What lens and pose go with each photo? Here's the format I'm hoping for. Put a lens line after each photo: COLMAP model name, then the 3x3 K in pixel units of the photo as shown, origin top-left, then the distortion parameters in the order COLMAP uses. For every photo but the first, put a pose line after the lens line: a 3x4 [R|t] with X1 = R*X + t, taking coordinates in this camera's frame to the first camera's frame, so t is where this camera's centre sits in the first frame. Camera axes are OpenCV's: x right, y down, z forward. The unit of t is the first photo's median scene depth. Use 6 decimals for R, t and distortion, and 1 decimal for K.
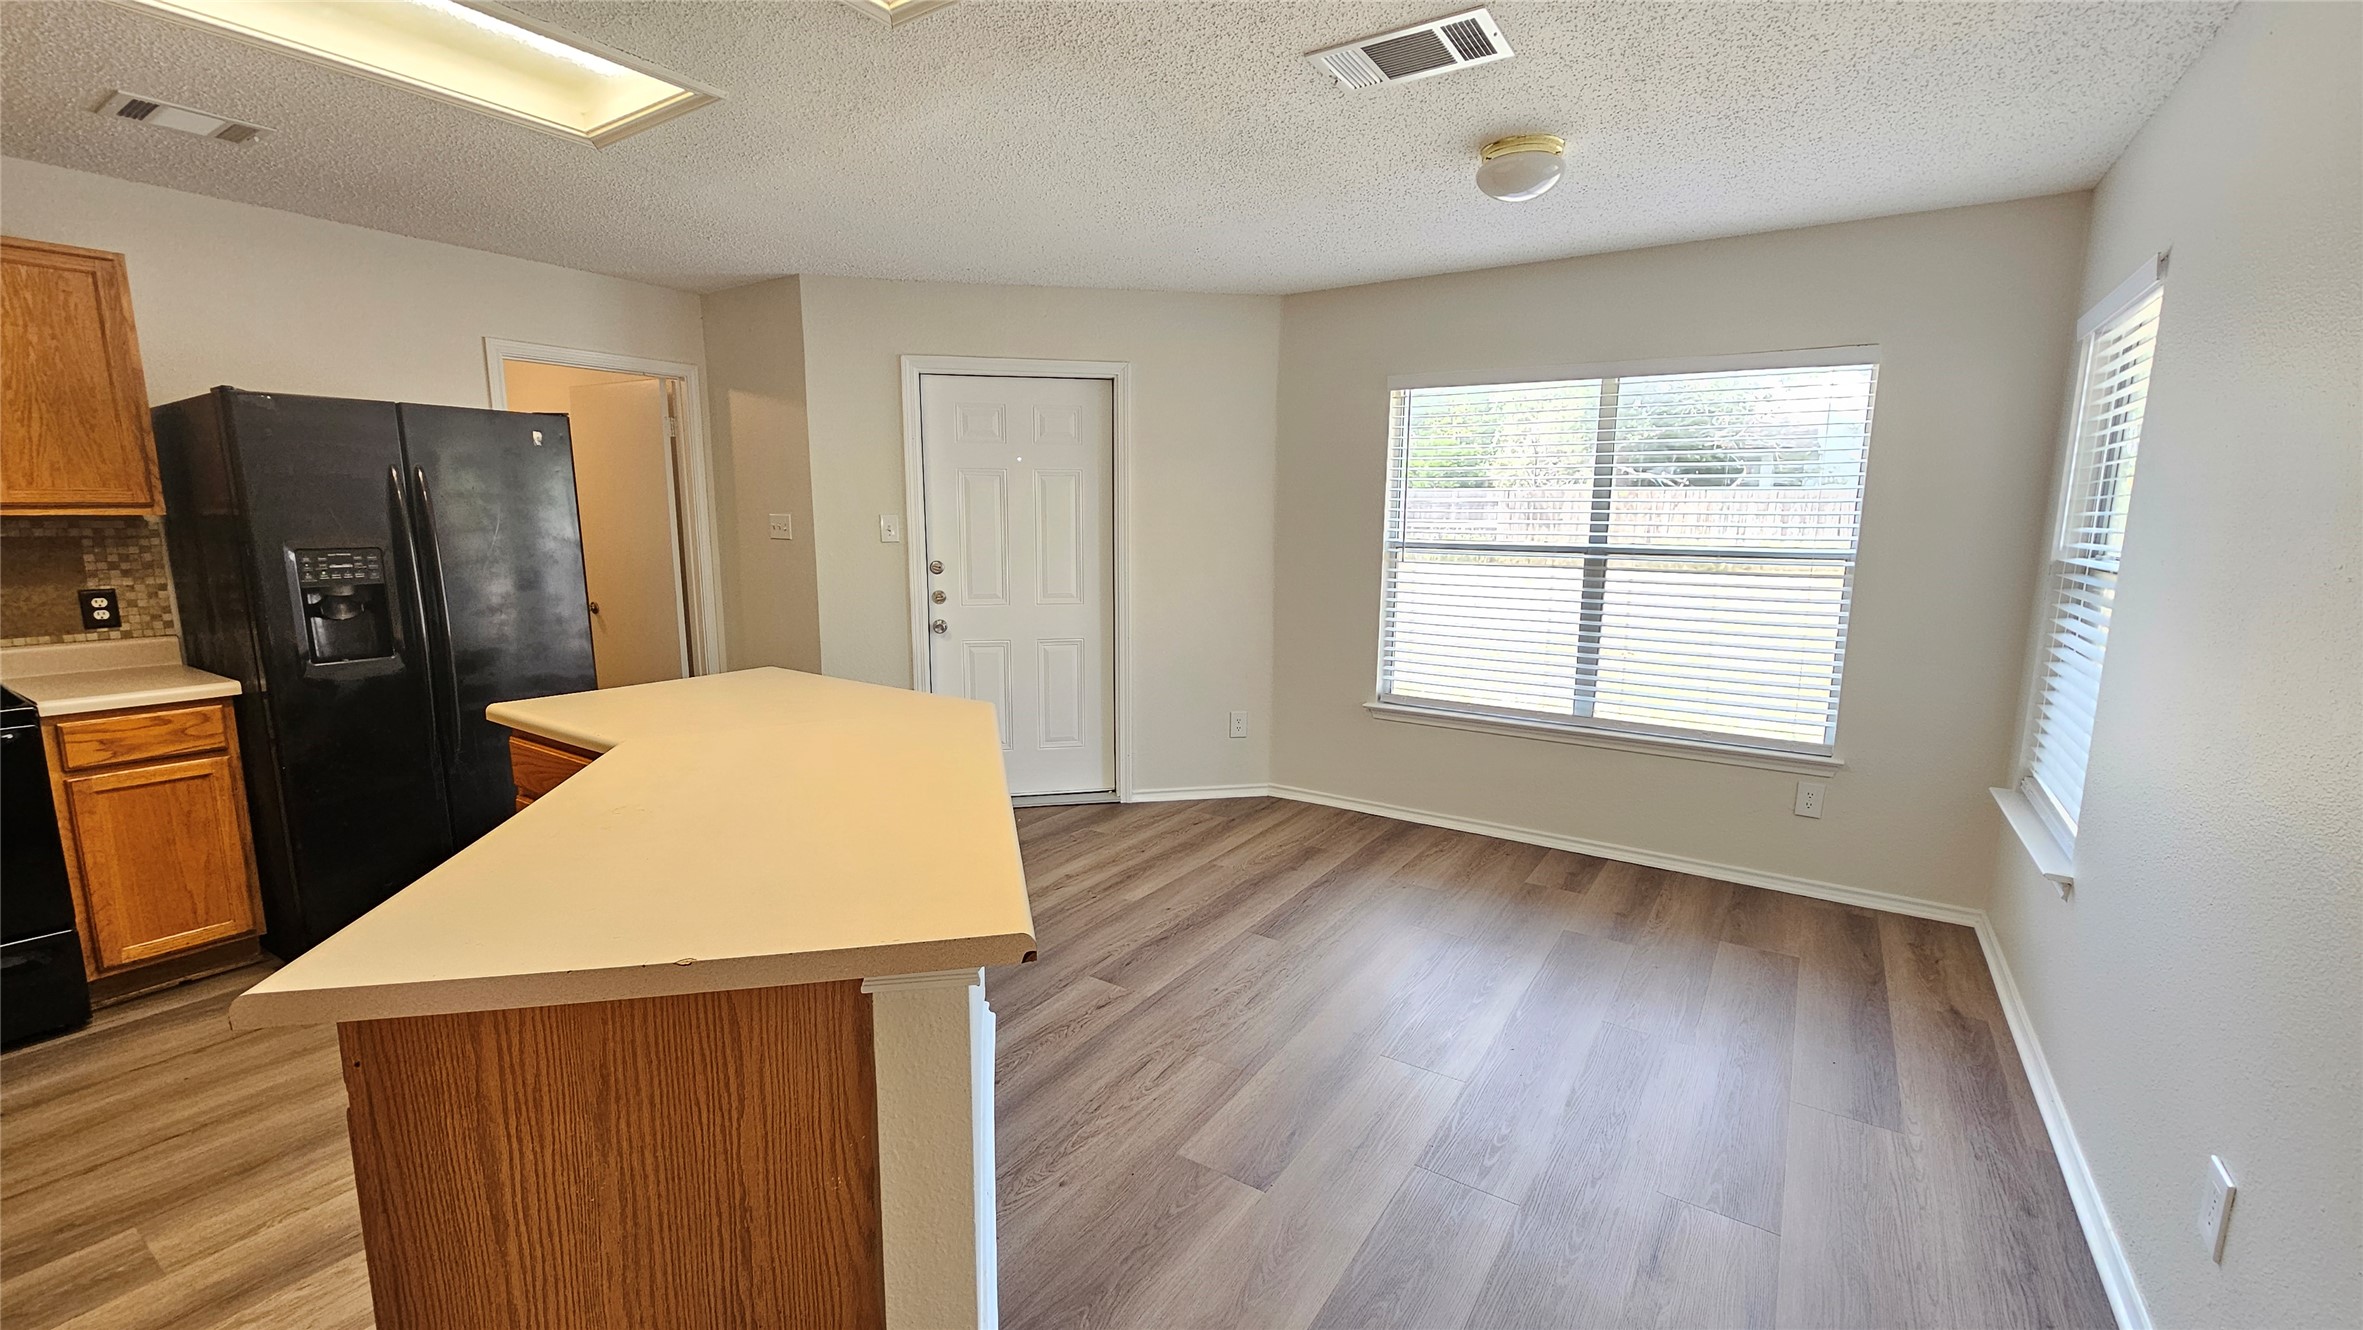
lens RADIAL K [[968.7, 0, 1183.0], [0, 968.7, 670.2], [0, 0, 1]] dist [-0.000111, 0.000115]
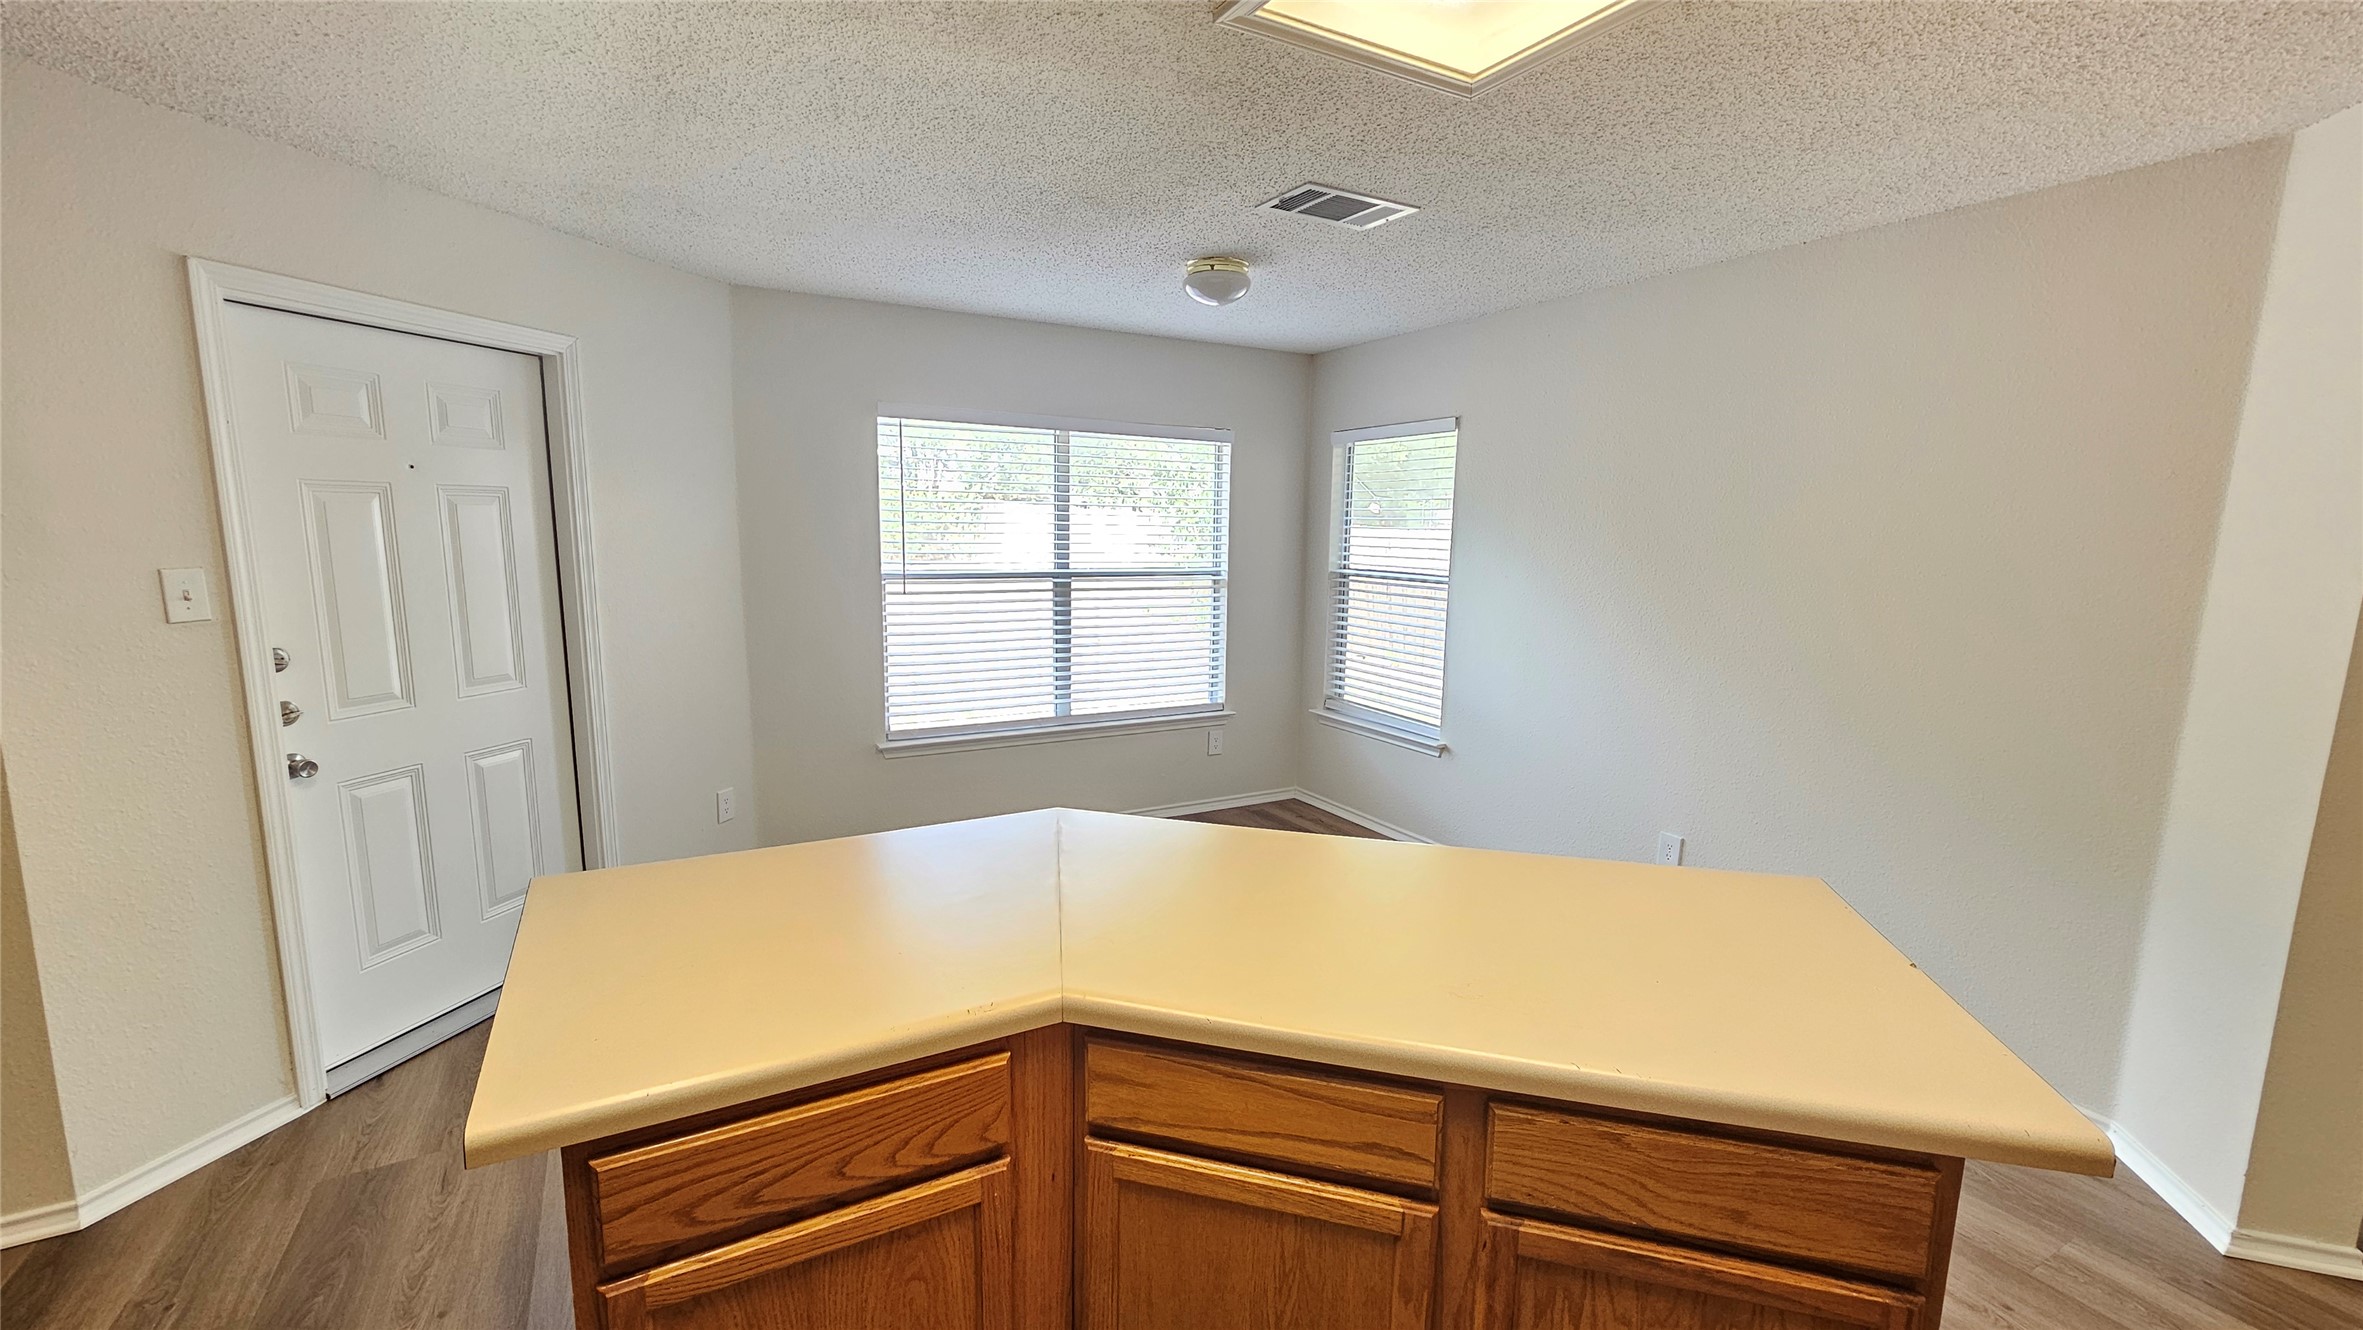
lens RADIAL K [[968.7, 0, 1174.4], [0, 968.7, 682.4], [0, 0, 1]] dist [-0.000111, 0.000115]
pose [[0.458454, -0.144744, 0.876852, -0.727060], [0.133816, 0.986642, 0.092903, -0.111007], [-0.878586, 0.074745, 0.471699, 0.432006]]
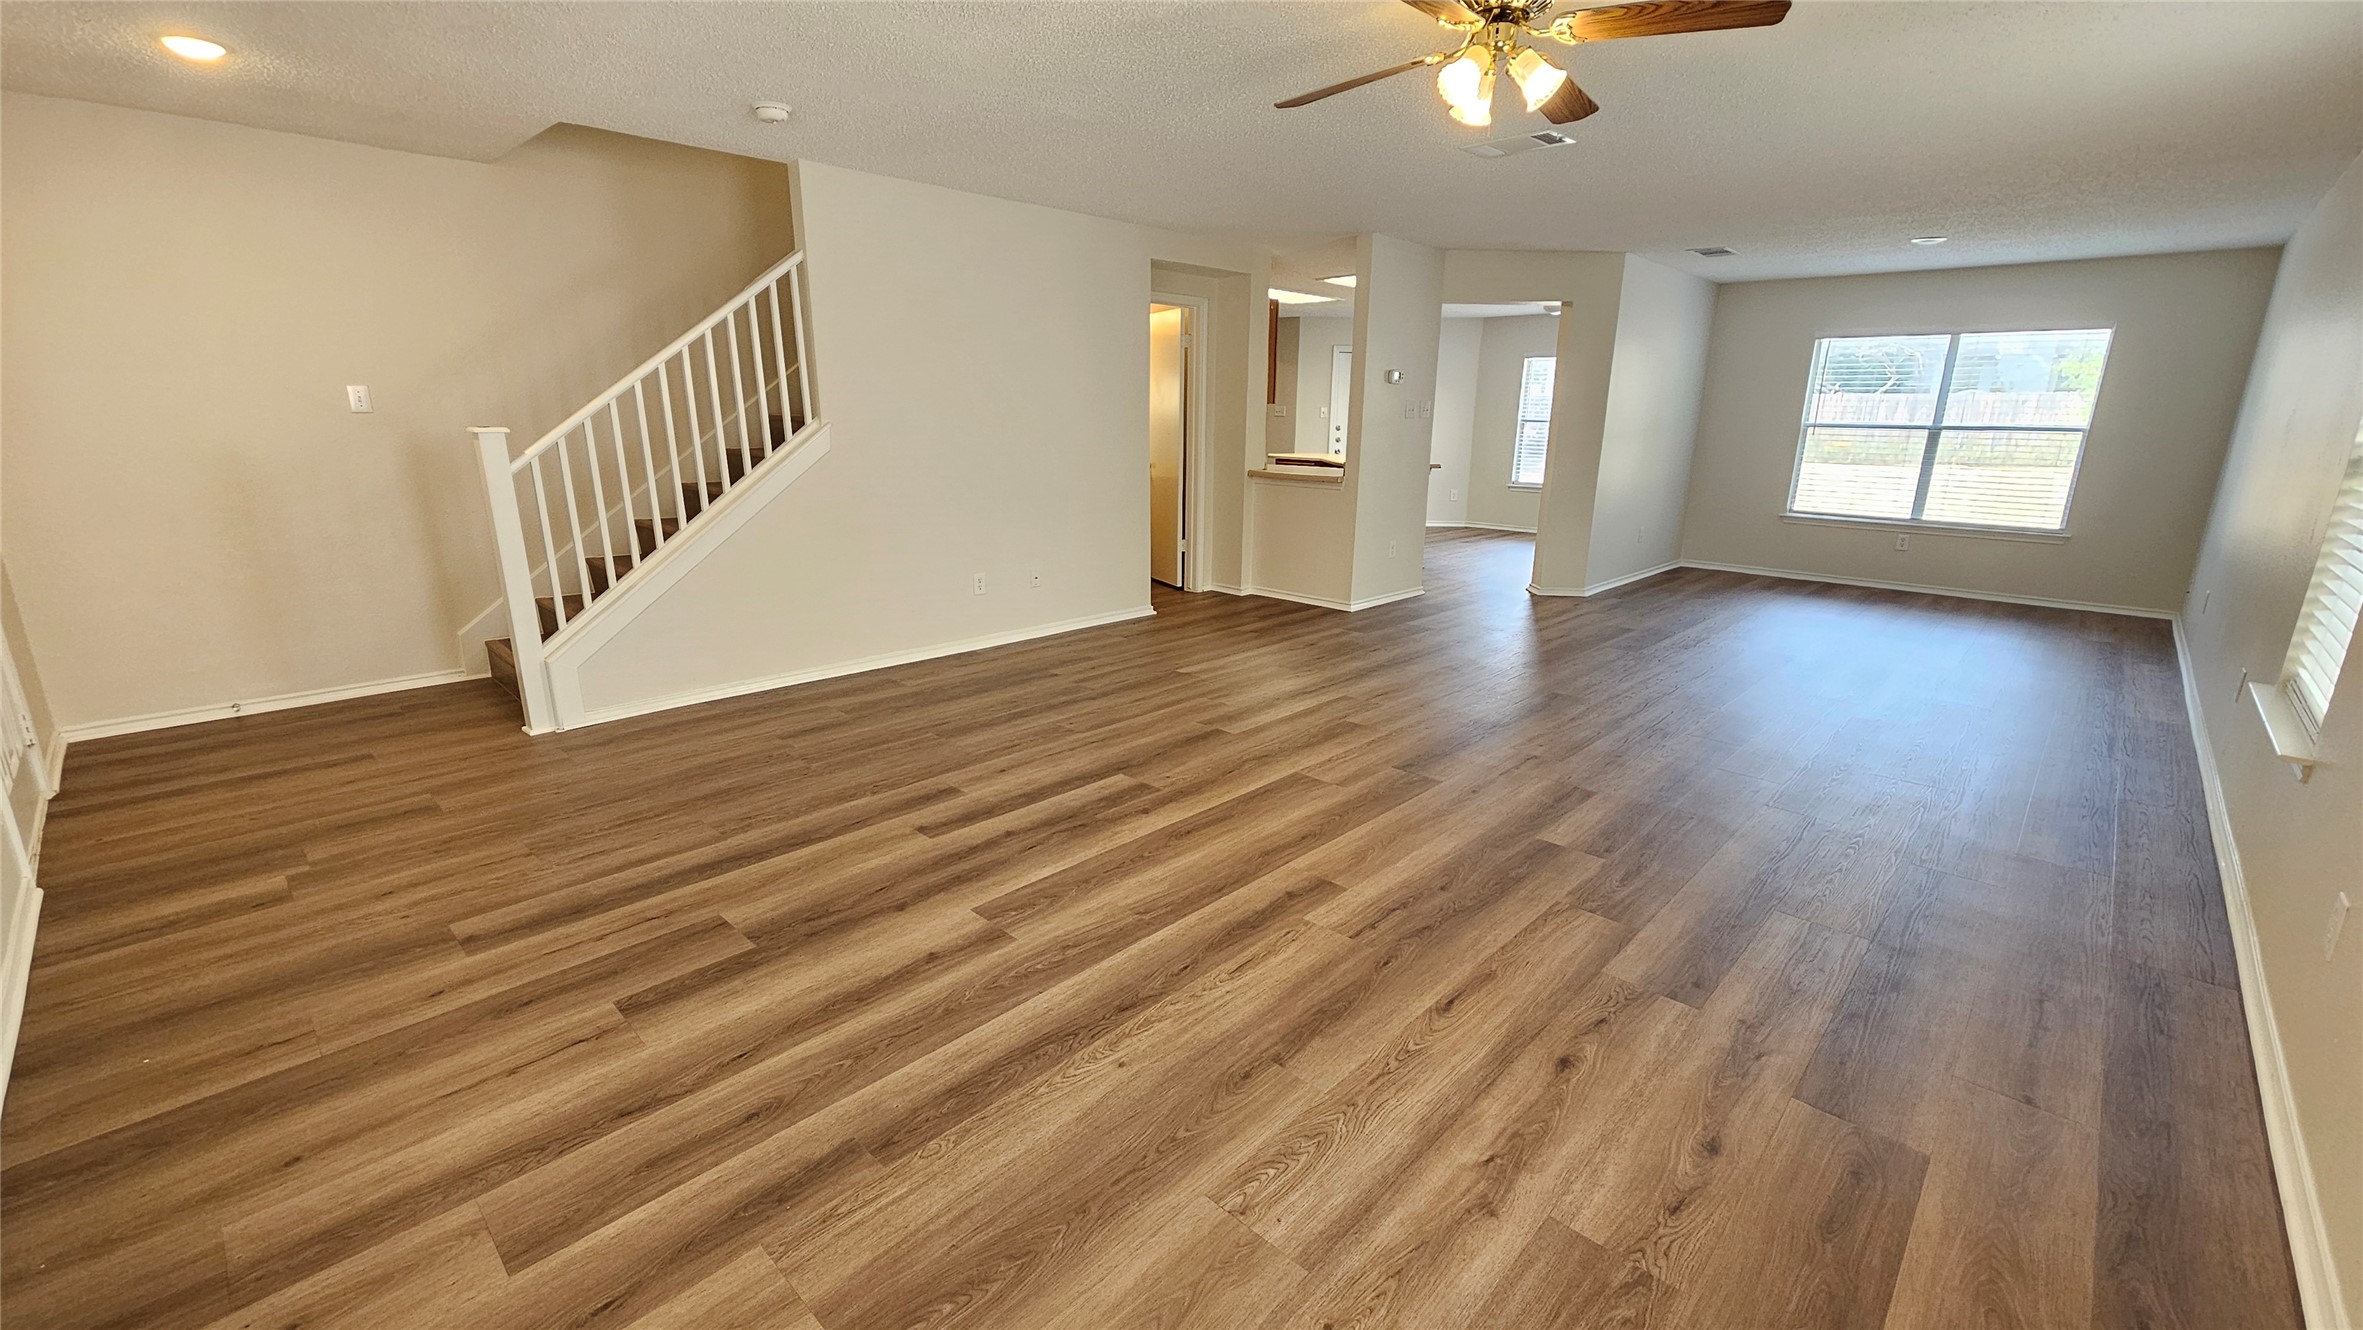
lens RADIAL K [[968.7, 0, 1169.2], [0, 968.7, 661.6], [0, 0, 1]] dist [-0.000111, 0.000115]
pose [[0.987172, 0.034914, -0.155795, -0.923482], [-0.019020, 0.994564, 0.102371, 0.207093], [0.158523, -0.098094, 0.982470, -1.421343]]
